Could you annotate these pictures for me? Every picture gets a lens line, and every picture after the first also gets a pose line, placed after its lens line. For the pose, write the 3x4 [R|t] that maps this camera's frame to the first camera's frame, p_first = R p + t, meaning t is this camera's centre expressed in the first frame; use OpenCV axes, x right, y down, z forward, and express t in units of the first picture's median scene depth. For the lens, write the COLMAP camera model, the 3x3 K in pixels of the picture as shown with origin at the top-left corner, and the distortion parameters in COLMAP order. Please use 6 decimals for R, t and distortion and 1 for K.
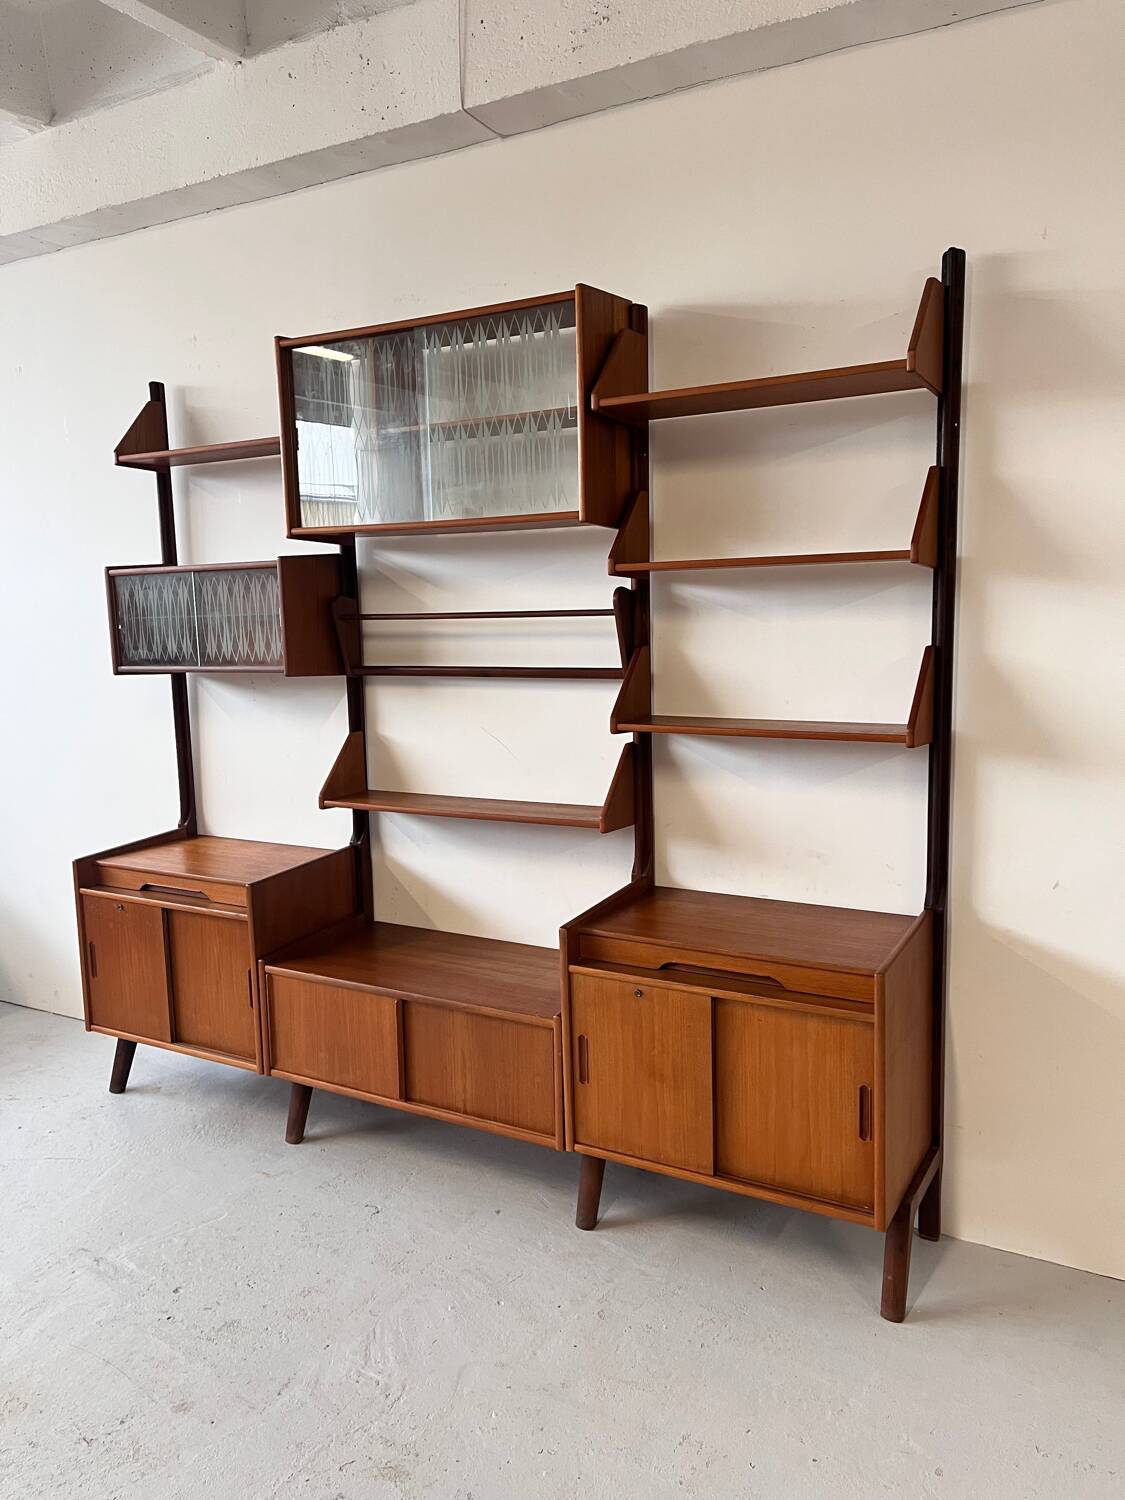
lens RADIAL K [[1131.2, 0, 564.4], [0, 1131.2, 753.3], [0, 0, 1]] dist [0.073943, -0.101869]
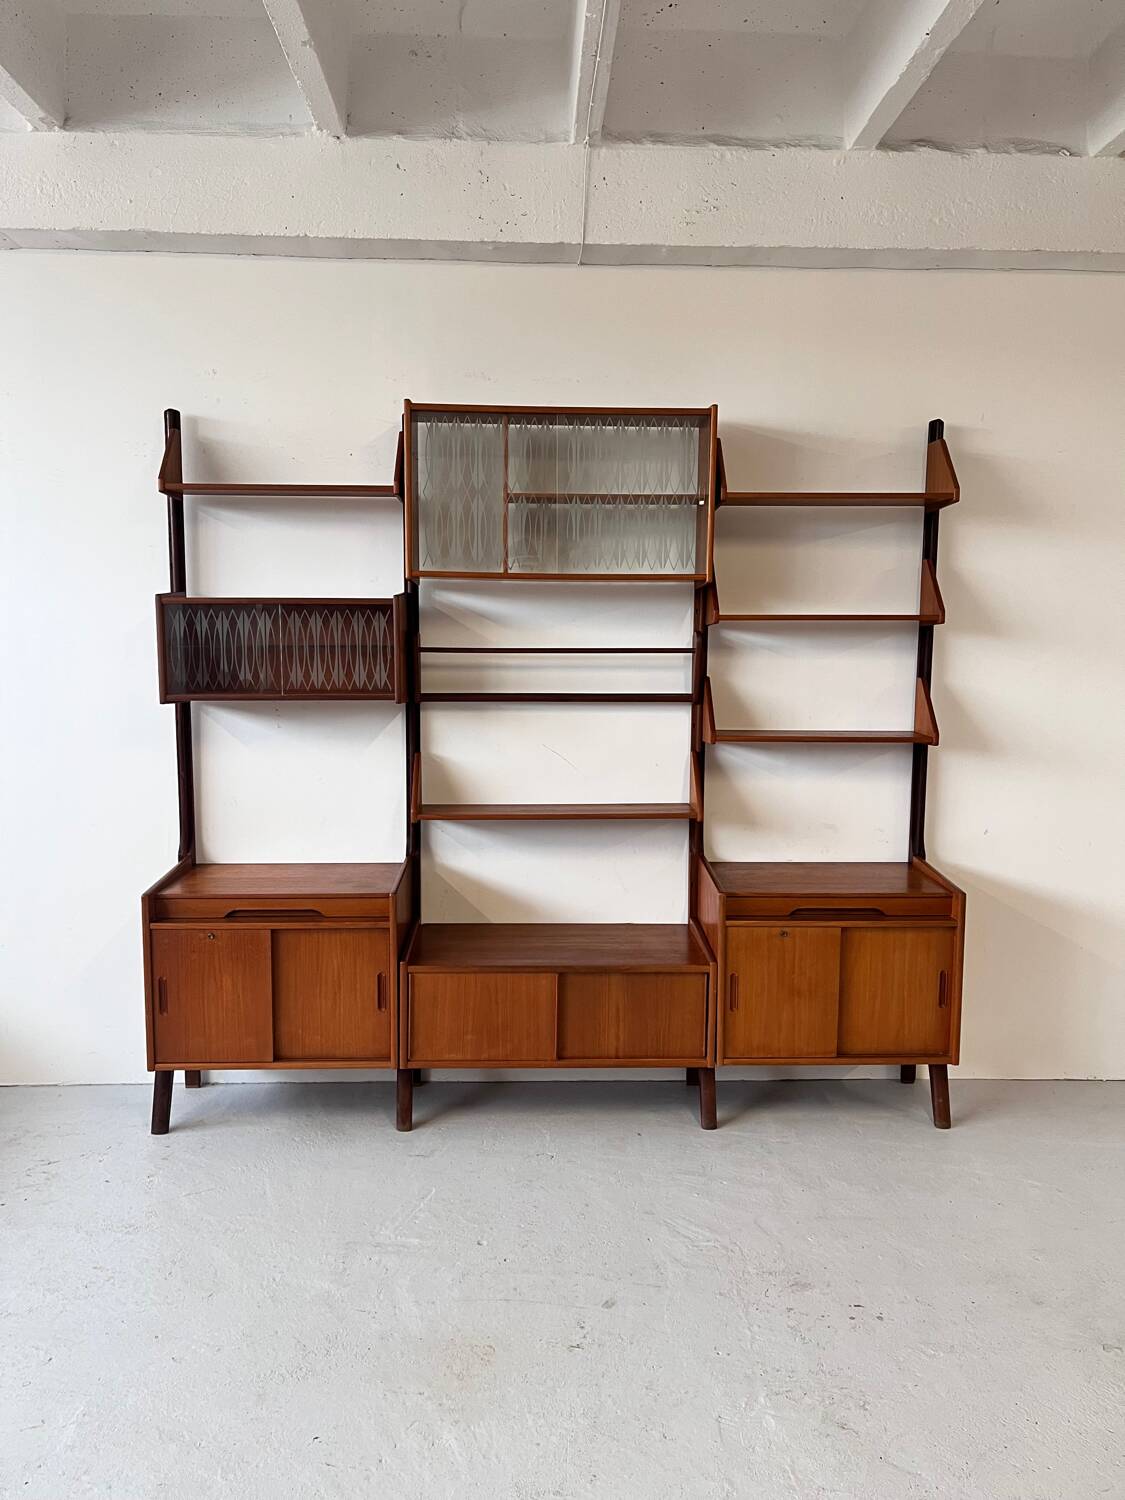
lens RADIAL K [[1131.2, 0, 567.9], [0, 1131.2, 752.6], [0, 0, 1]] dist [0.073943, -0.101869]
pose [[0.848924, -0.033675, 0.527441, -0.753991], [0.044294, 0.998990, -0.007509, -0.005002], [-0.526655, 0.029737, 0.849559, -0.020135]]
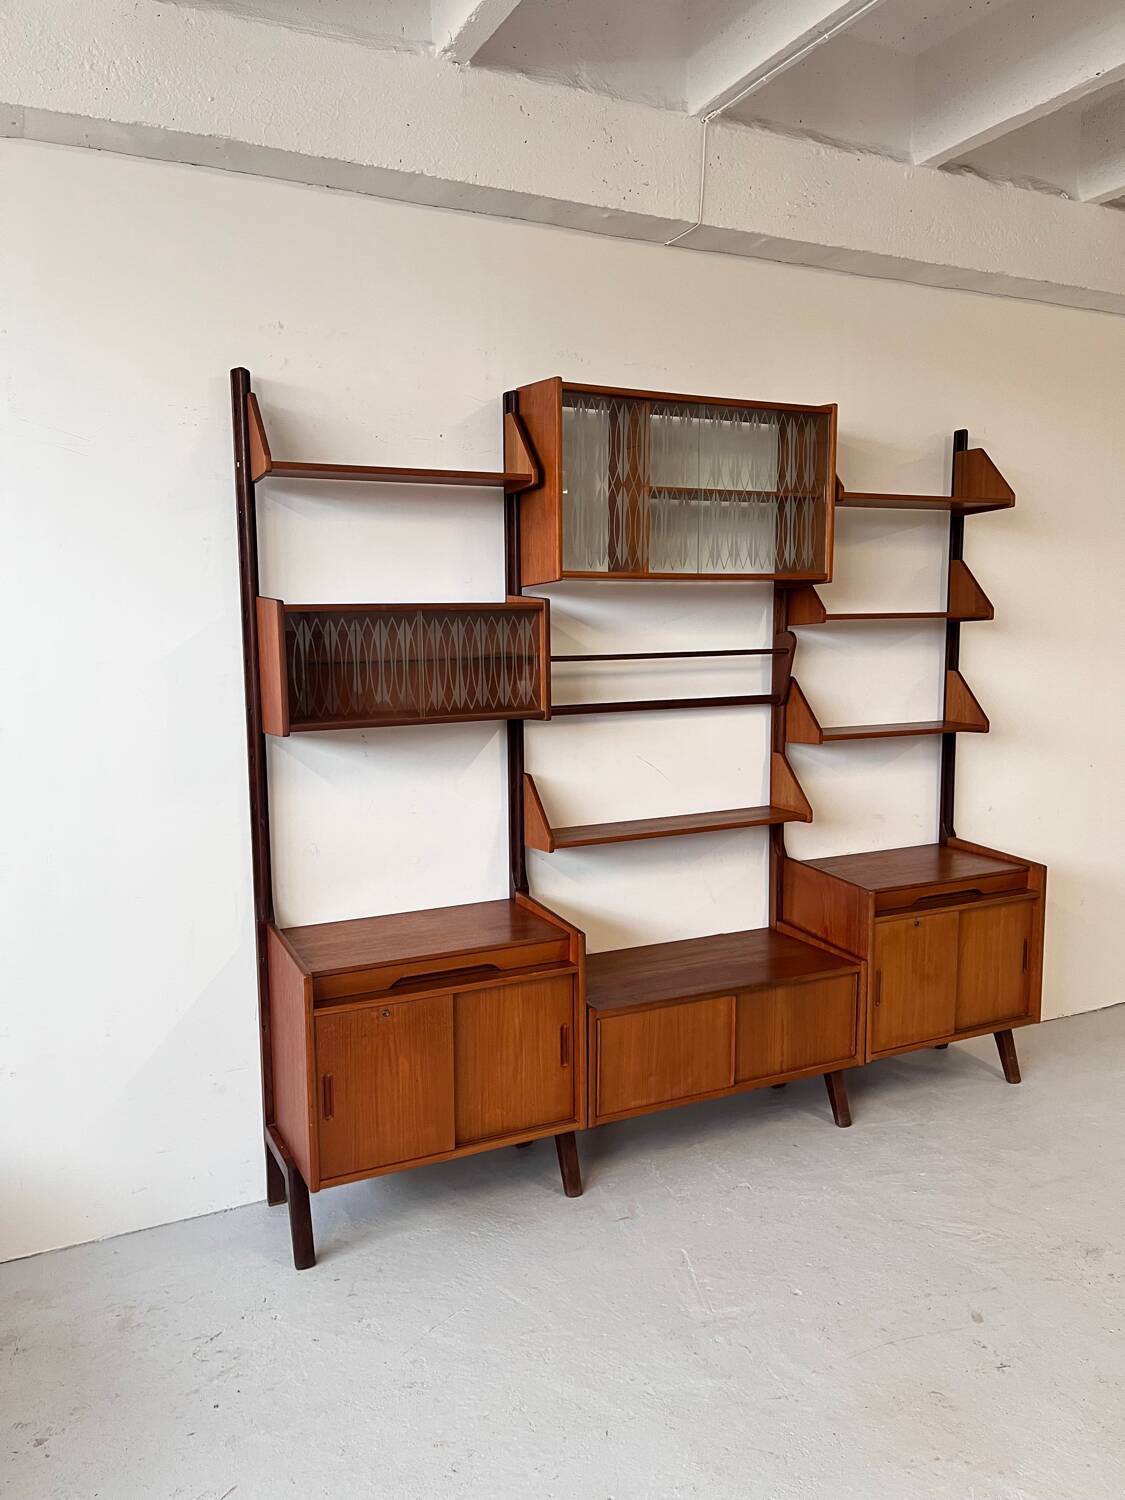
lens RADIAL K [[1131.2, 0, 569.6], [0, 1131.2, 757.4], [0, 0, 1]] dist [0.073943, -0.101869]
pose [[0.552576, -0.087038, 0.828905, -1.148797], [0.107298, 0.993685, 0.032812, -0.072744], [-0.826527, 0.070809, 0.558426, 0.487971]]
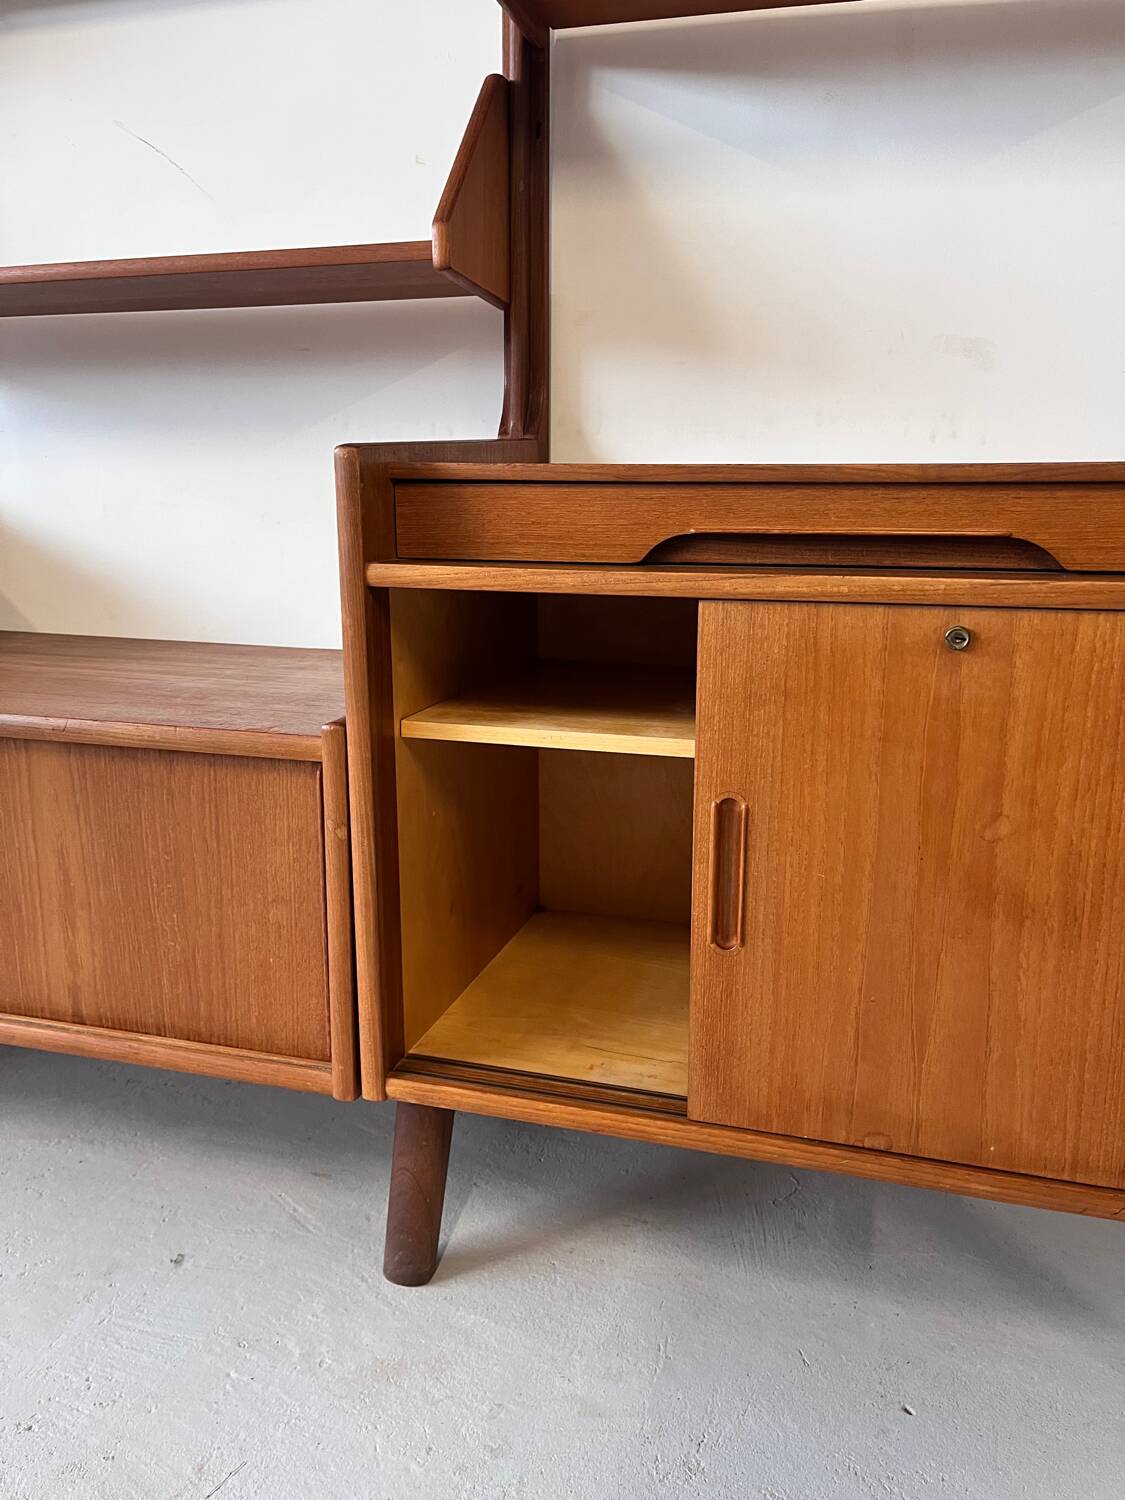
lens RADIAL K [[1131.2, 0, 578.4], [0, 1131.2, 757.3], [0, 0, 1]] dist [0.073943, -0.101869]
pose [[0.970926, -0.020582, 0.238495, -0.014975], [0.000179, 0.996359, 0.085258, 0.194532], [-0.239381, -0.082737, 0.967394, 0.595383]]
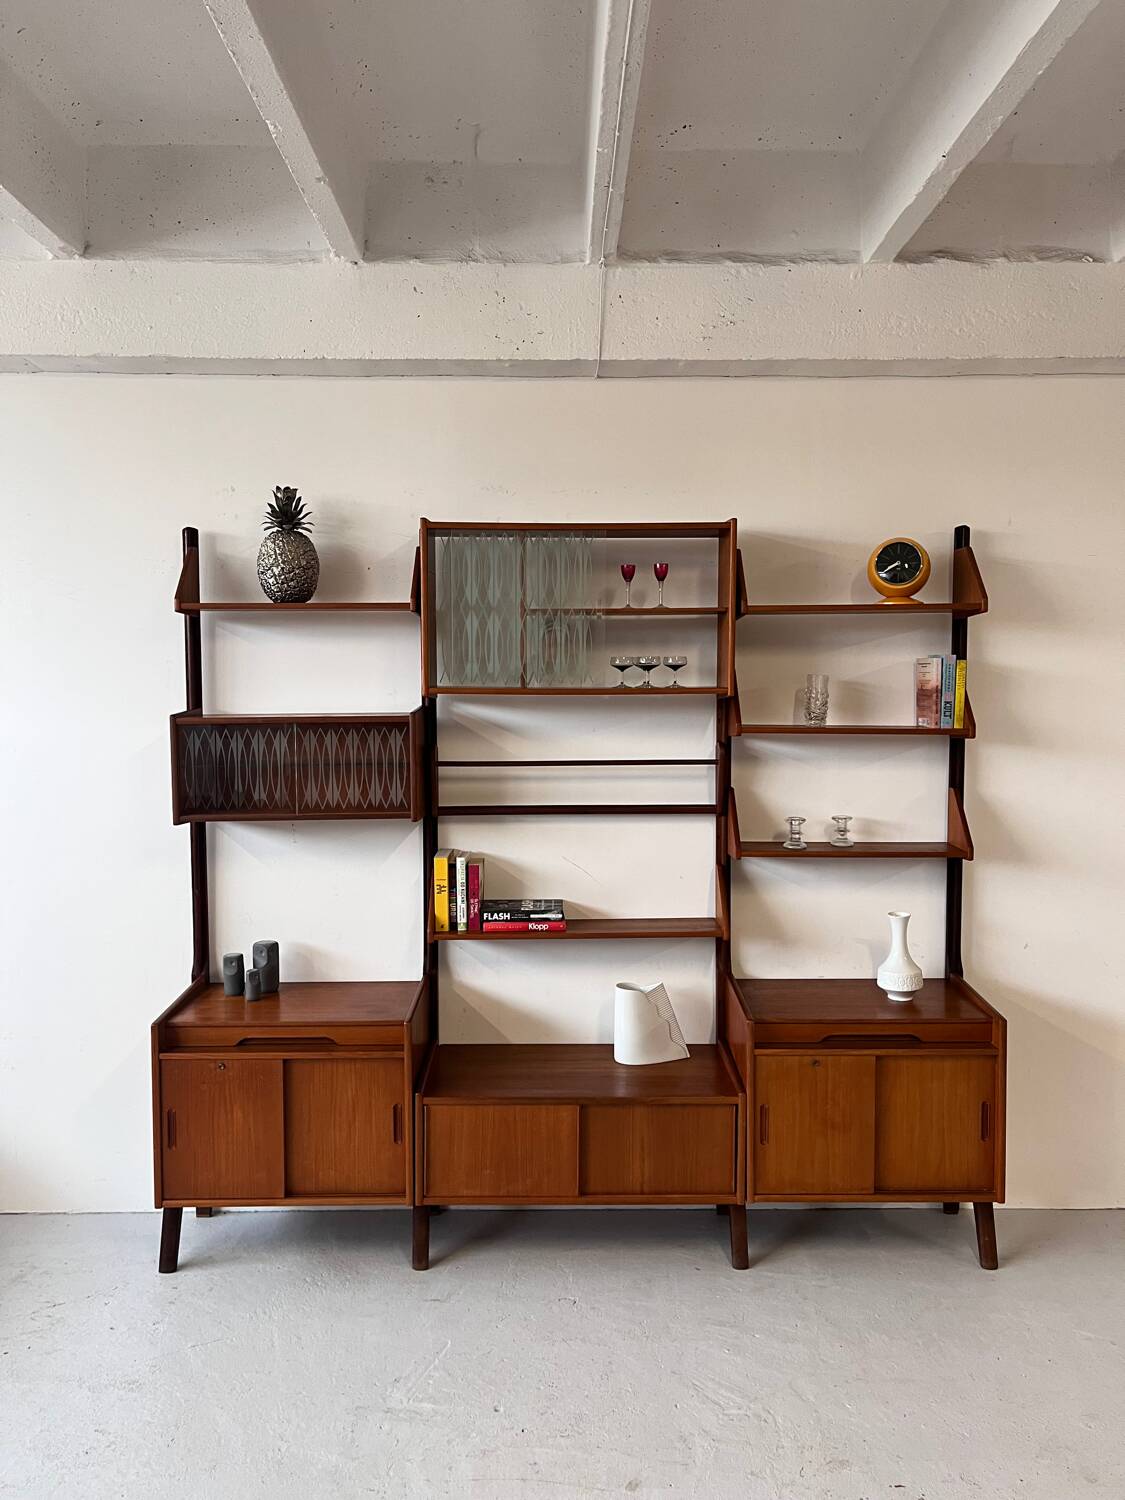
lens RADIAL K [[1131.2, 0, 566.3], [0, 1131.2, 747.1], [0, 0, 1]] dist [0.073943, -0.101869]
pose [[0.863876, -0.012489, 0.503550, -0.726300], [0.050691, 0.996773, -0.062241, -0.070625], [-0.501148, 0.079294, 0.861721, -0.005122]]
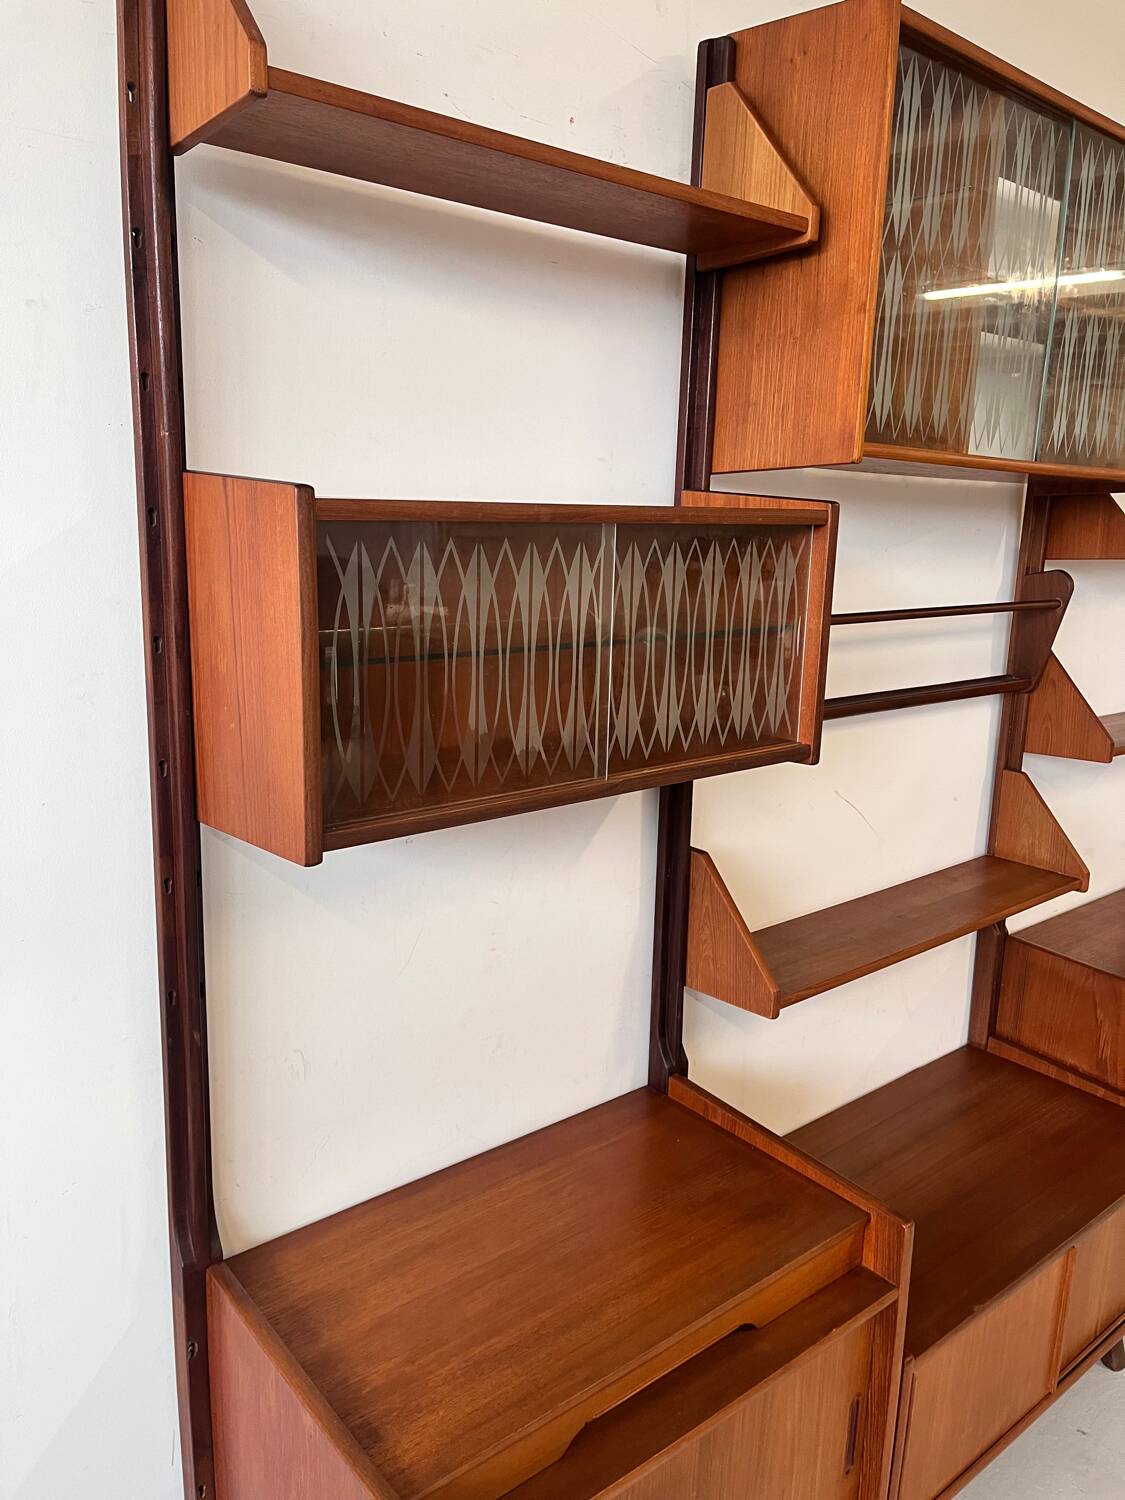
lens RADIAL K [[1131.2, 0, 572.6], [0, 1131.2, 742.2], [0, 0, 1]] dist [0.073943, -0.101869]
pose [[0.337874, -0.154734, 0.928385, -0.773782], [0.091833, 0.987107, 0.131100, -0.160501], [-0.936701, 0.040961, 0.347727, 1.025001]]
